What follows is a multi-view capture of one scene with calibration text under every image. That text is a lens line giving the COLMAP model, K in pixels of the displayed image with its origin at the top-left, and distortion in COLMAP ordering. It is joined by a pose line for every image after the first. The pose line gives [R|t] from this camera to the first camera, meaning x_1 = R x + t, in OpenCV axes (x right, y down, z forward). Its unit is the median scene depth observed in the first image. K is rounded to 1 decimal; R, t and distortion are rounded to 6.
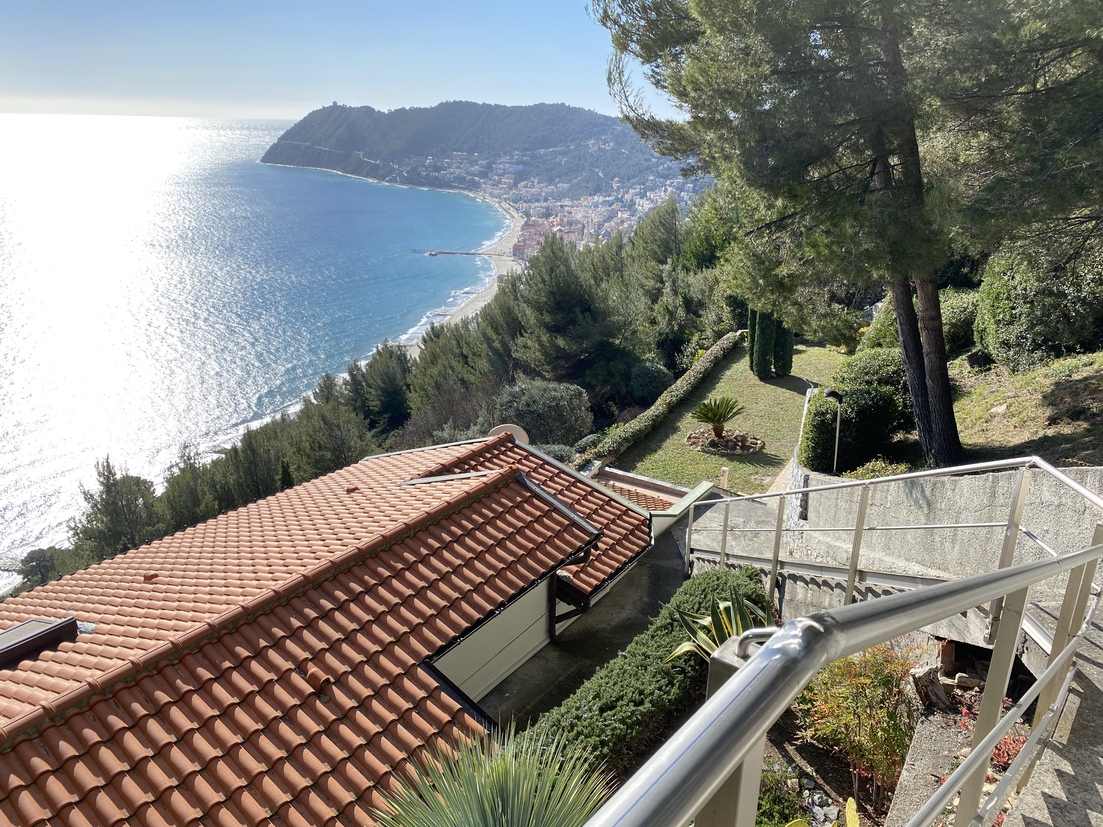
lens RADIAL K [[837.9, 0, 542.8], [0, 837.9, 412.0], [0, 0, 1]] dist [0.111455, -0.195793]
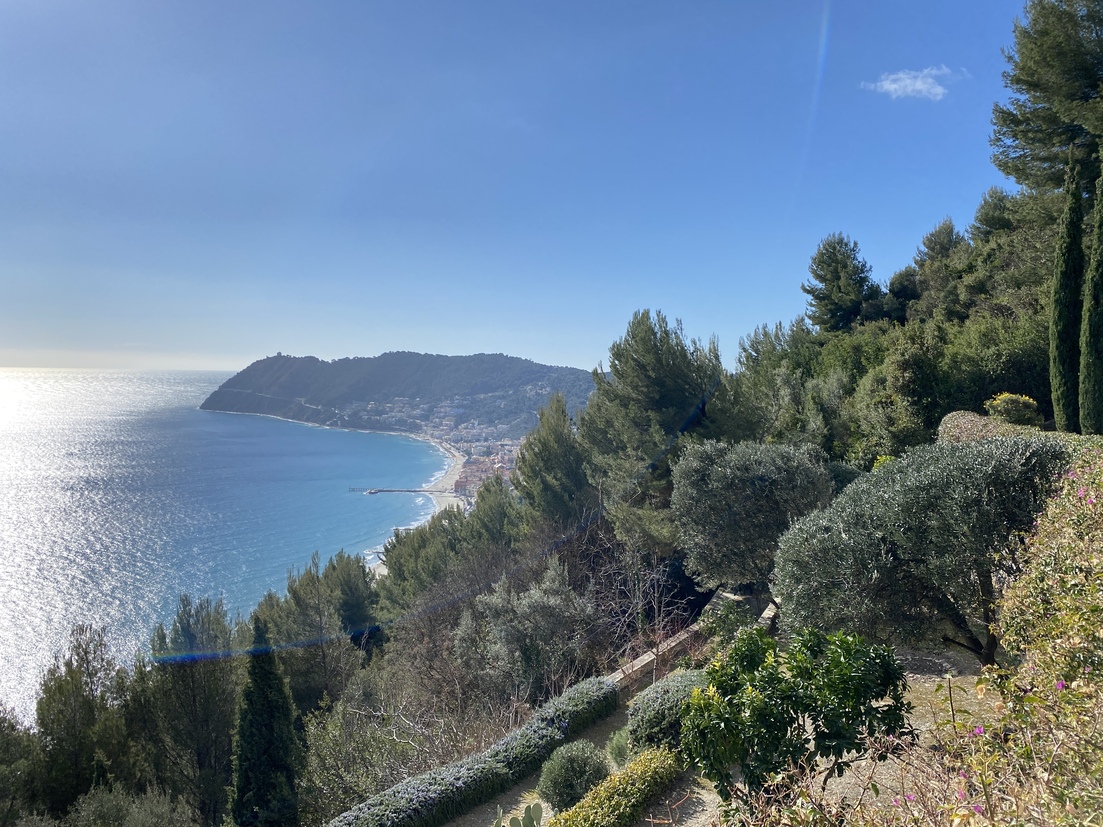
lens RADIAL K [[842.5, 0, 551.4], [0, 842.5, 409.2], [0, 0, 1]] dist [0.053702, -0.078006]
pose [[0.996430, -0.003263, 0.084356, -0.222107], [0.027034, 0.958966, -0.282229, 0.125624], [-0.079973, 0.283502, 0.955631, 0.564588]]
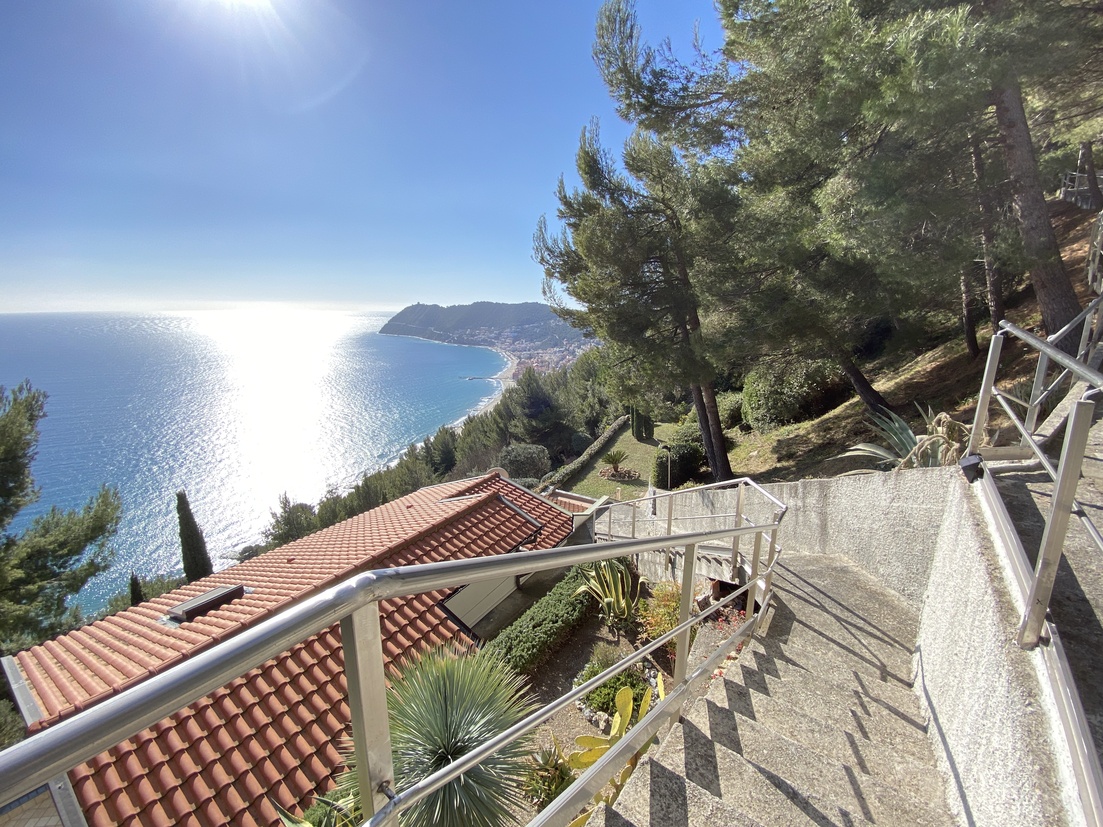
lens RADIAL K [[445.2, 0, 547.8], [0, 445.2, 410.0], [0, 0, 1]] dist [0.058123, -0.044072]
pose [[0.998888, -0.021640, 0.041883, 0.017161], [0.026218, 0.993357, -0.112051, 0.000649], [-0.039180, 0.113025, 0.992819, -0.000354]]
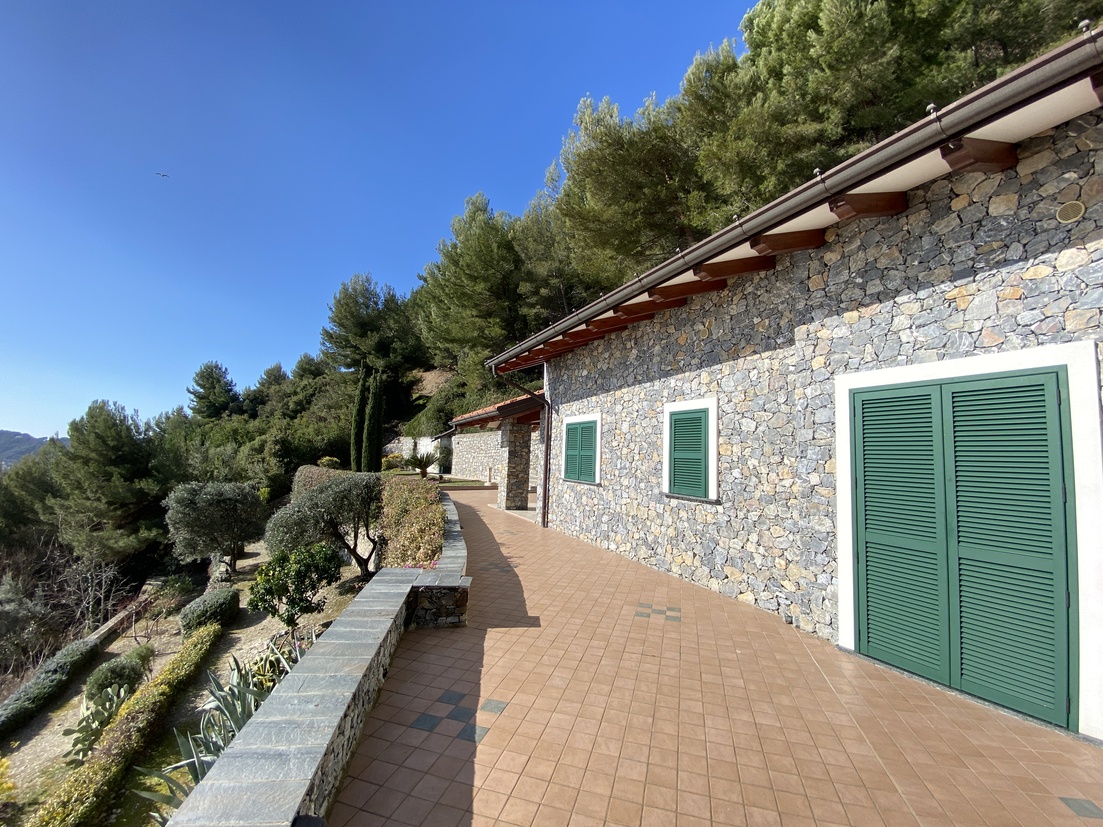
lens RADIAL K [[451.3, 0, 556.7], [0, 451.3, 409.4], [0, 0, 1]] dist [-0.000947, -0.013458]
pose [[0.451738, 0.093132, 0.887276, -0.403468], [0.265221, 0.935554, -0.233231, 0.163313], [-0.851816, 0.340683, 0.397925, 0.432068]]
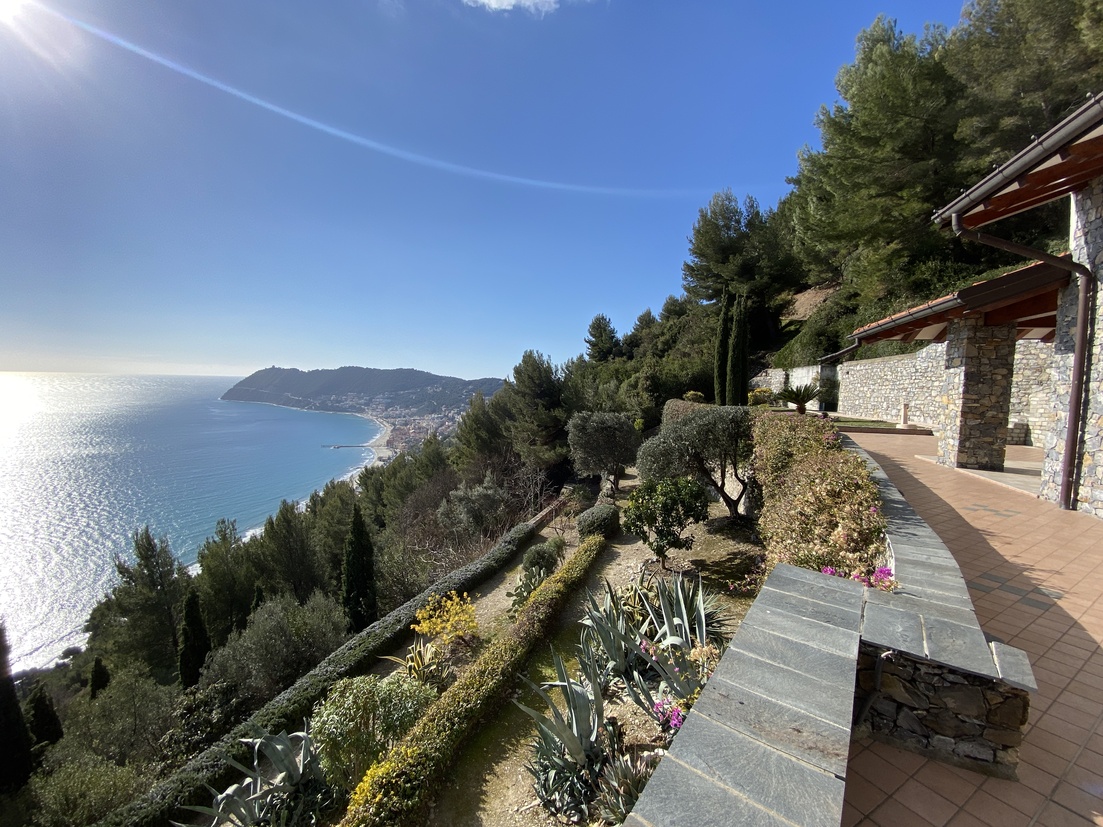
lens RADIAL K [[445.2, 0, 547.8], [0, 445.2, 410.0], [0, 0, 1]] dist [0.058123, -0.044072]
pose [[0.949309, -0.010070, 0.314184, -0.354353], [0.091722, 0.964866, -0.246211, 0.151278], [-0.300666, 0.262548, 0.916880, 0.492159]]
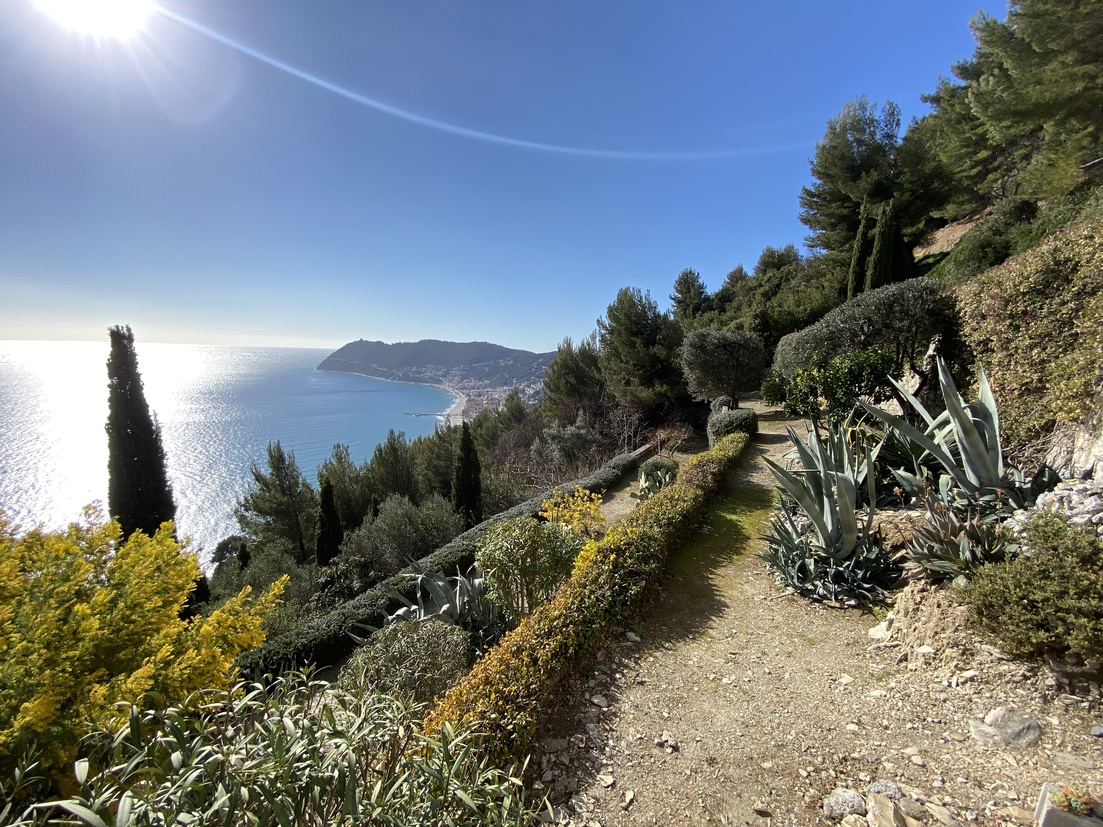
lens RADIAL K [[445.4, 0, 551.8], [0, 445.4, 416.4], [0, 0, 1]] dist [0.029719, -0.025718]
pose [[0.984881, -0.005896, 0.173132, -0.413420], [0.038529, 0.981843, -0.185740, 0.232305], [-0.168893, 0.189602, 0.967226, 0.563997]]
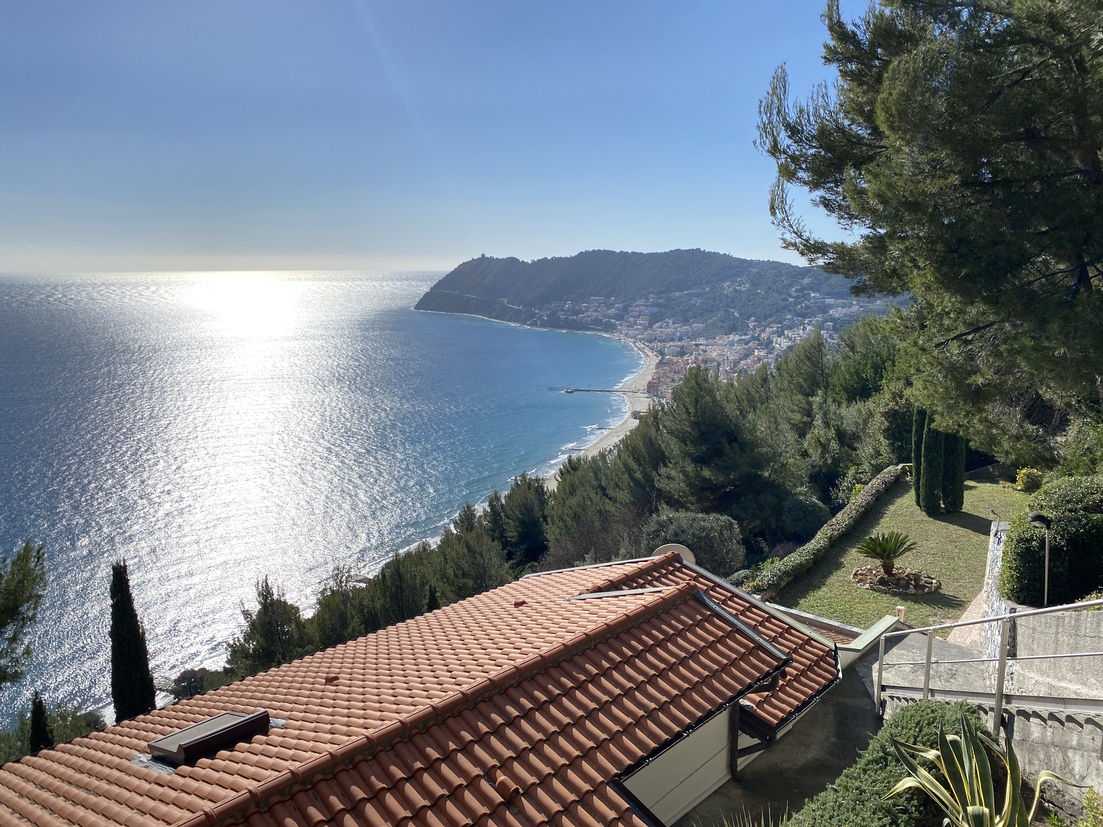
lens RADIAL K [[837.9, 0, 542.8], [0, 837.9, 412.0], [0, 0, 1]] dist [0.111455, -0.195793]
pose [[0.987471, 0.003696, -0.157759, -0.020237], [-0.028979, 0.986971, -0.158265, 0.012115], [0.155119, 0.160854, 0.974712, -0.000572]]
